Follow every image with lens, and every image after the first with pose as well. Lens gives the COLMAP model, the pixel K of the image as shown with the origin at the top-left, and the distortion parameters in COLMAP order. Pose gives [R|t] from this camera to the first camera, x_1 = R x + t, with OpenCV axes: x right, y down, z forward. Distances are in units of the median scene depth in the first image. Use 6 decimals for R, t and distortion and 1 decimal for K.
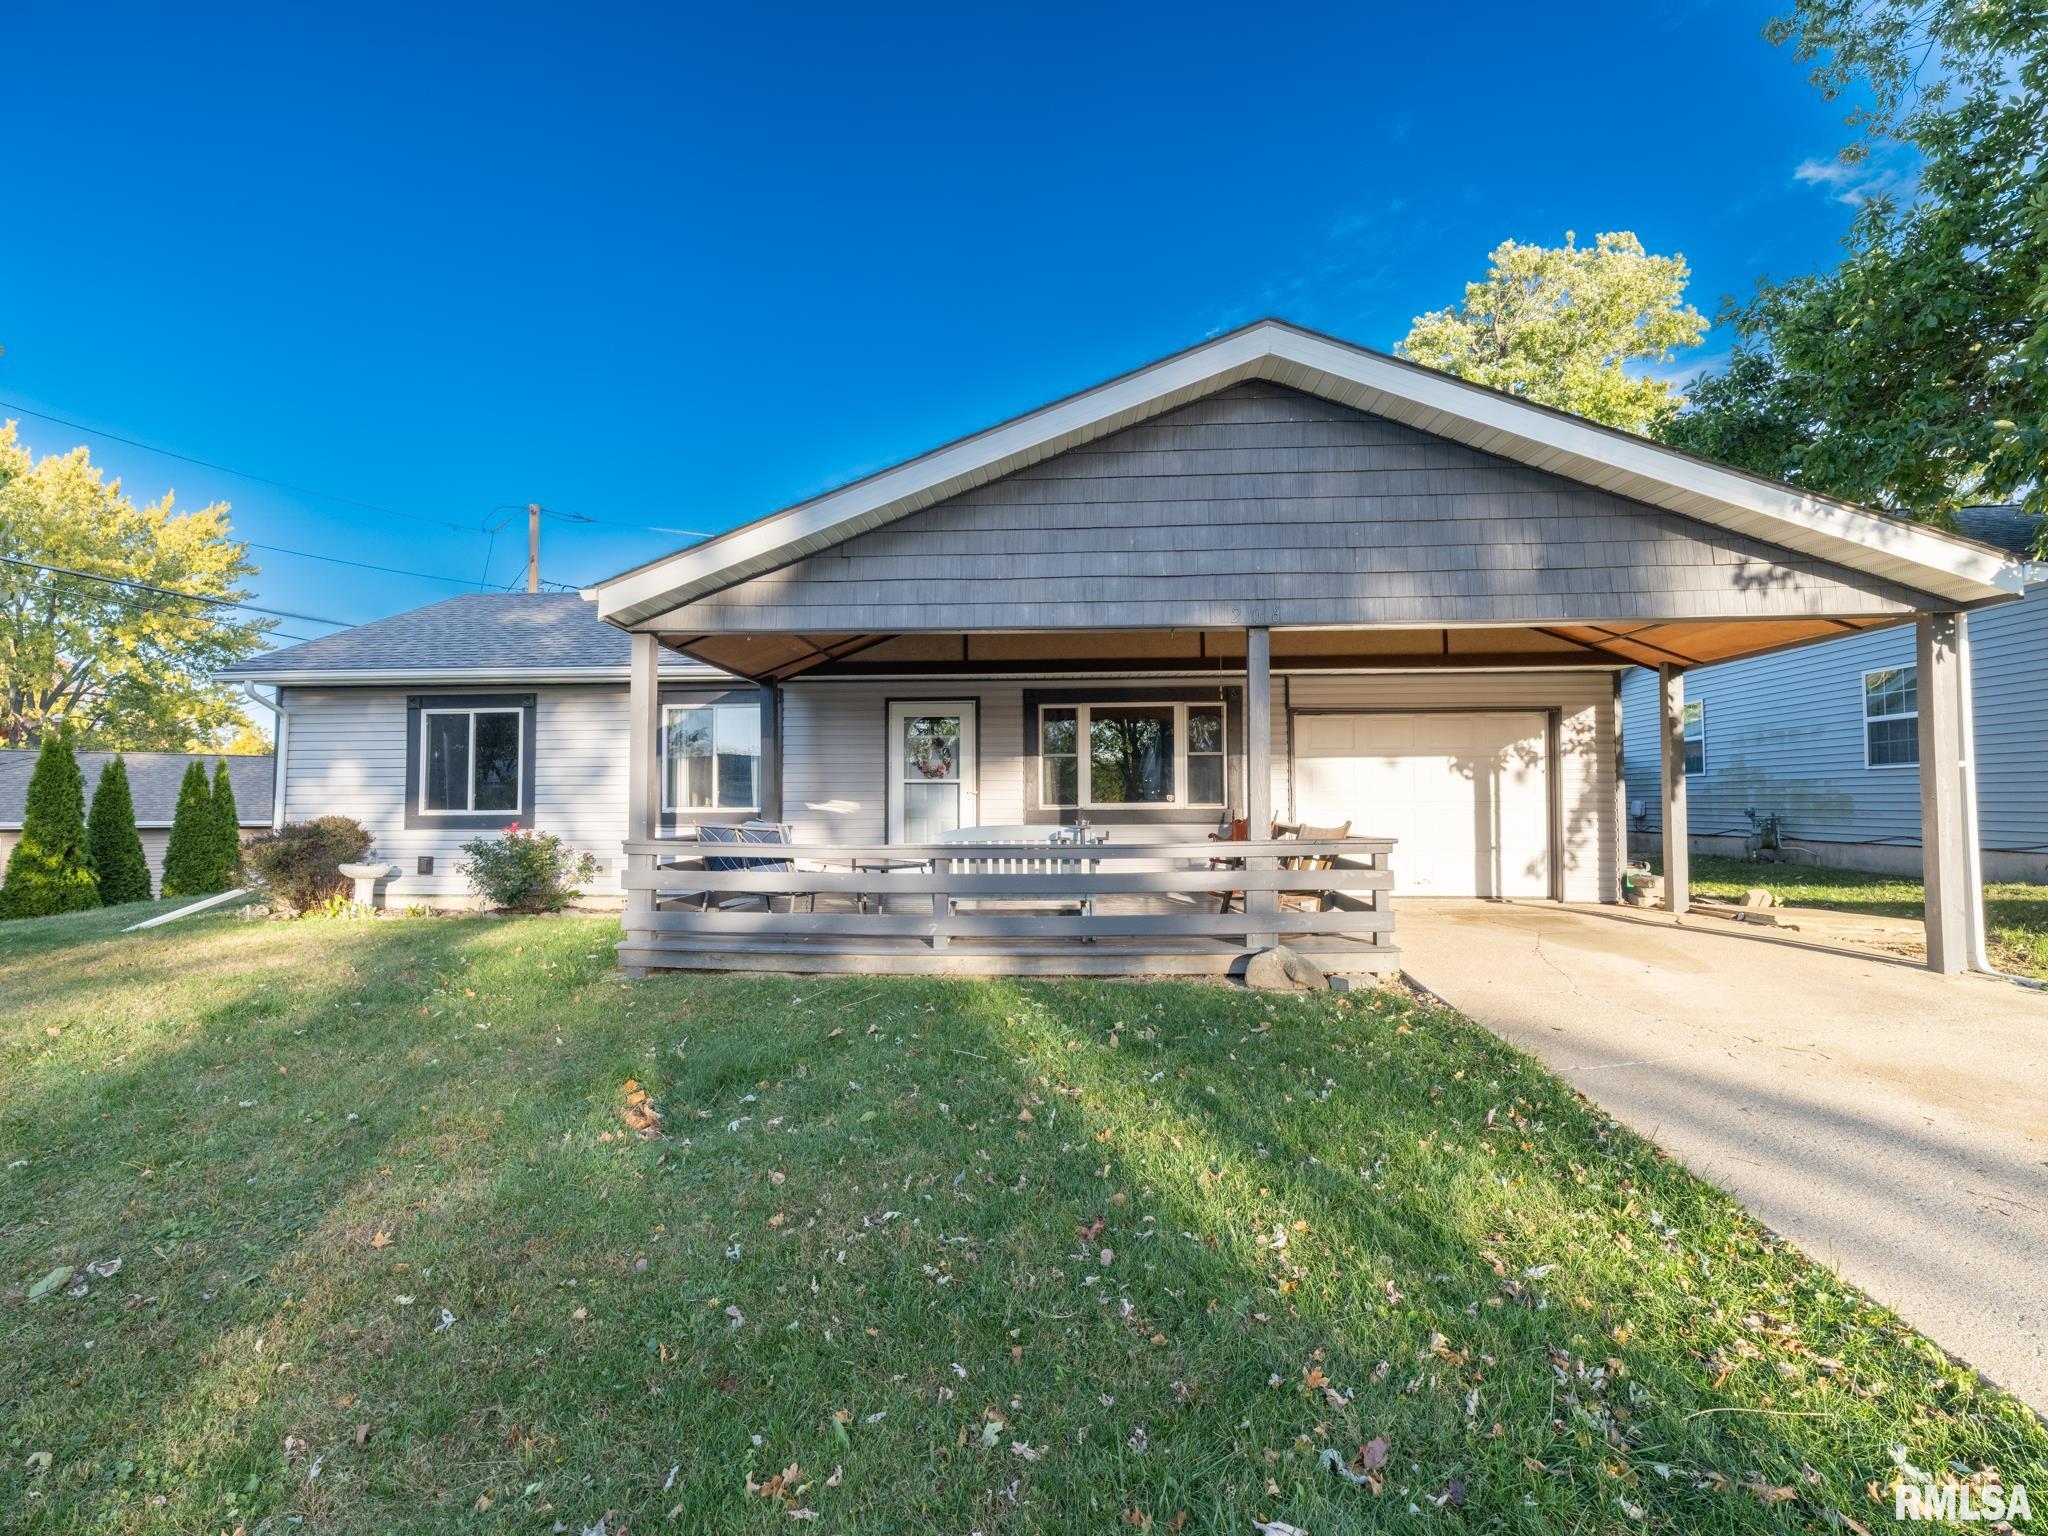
lens RADIAL K [[935.2, 0, 1024.0], [0, 935.2, 768.0], [0, 0, 1]] dist [0.002129, 0.000472]
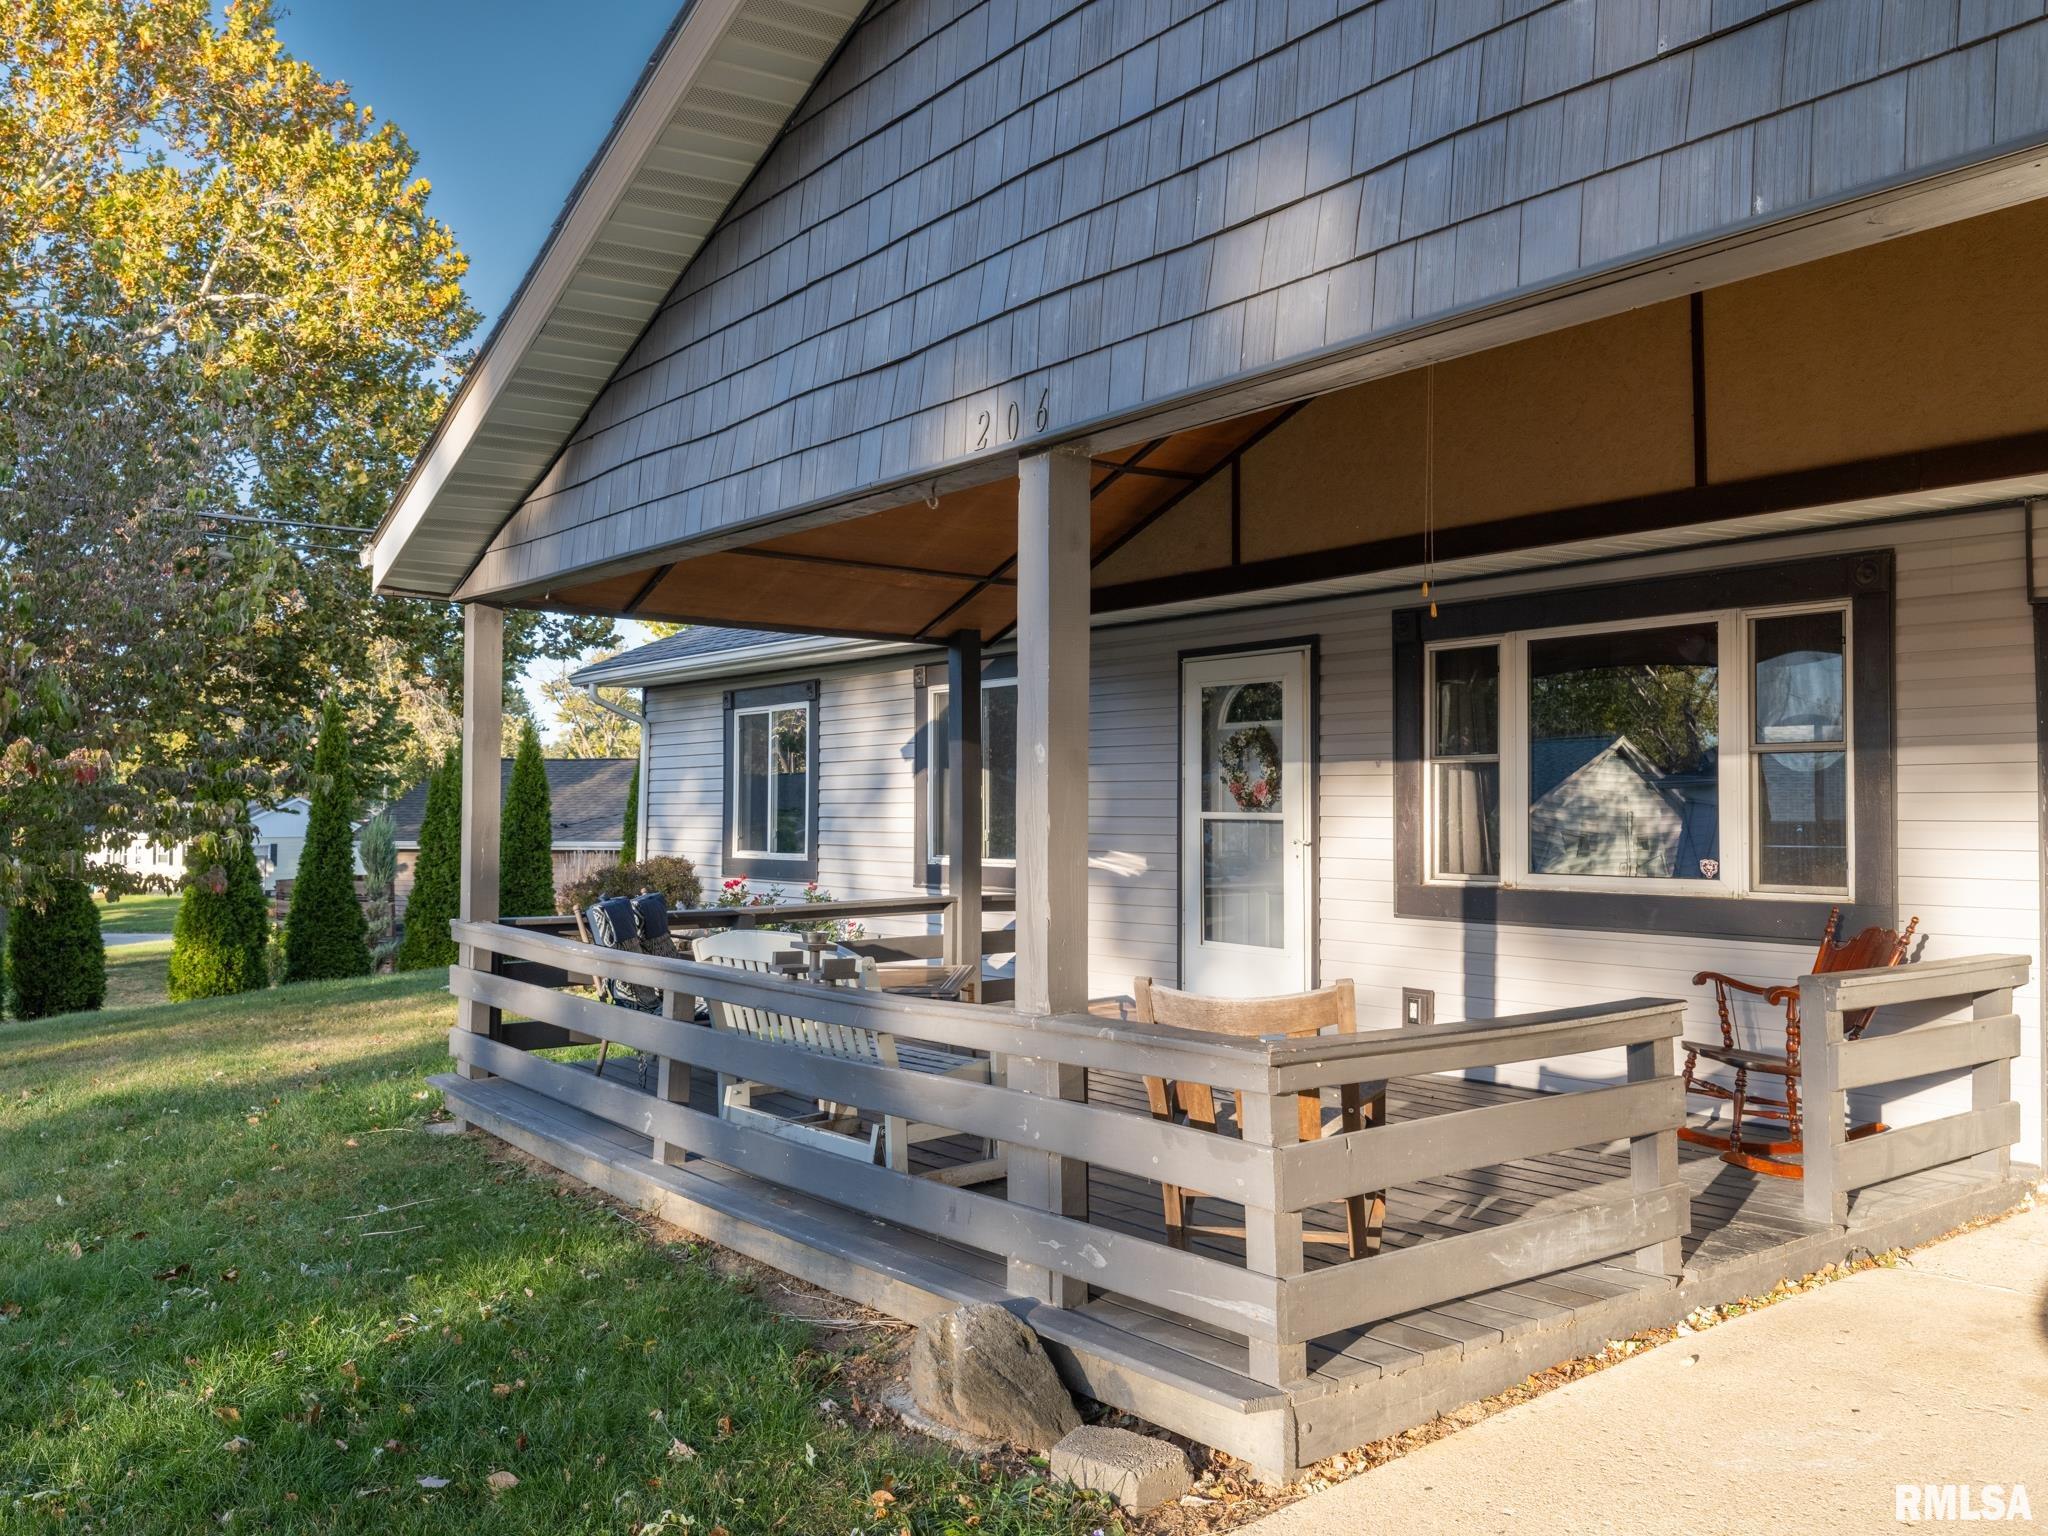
lens RADIAL K [[1655.4, 0, 1024.0], [0, 1655.4, 768.0], [0, 0, 1]] dist [0.005214, -0.000041]
pose [[0.645338, -0.013623, -0.763776, 0.482642], [0.022006, 0.999758, 0.000761, -0.014454], [0.763580, -0.017299, 0.645481, 0.359680]]
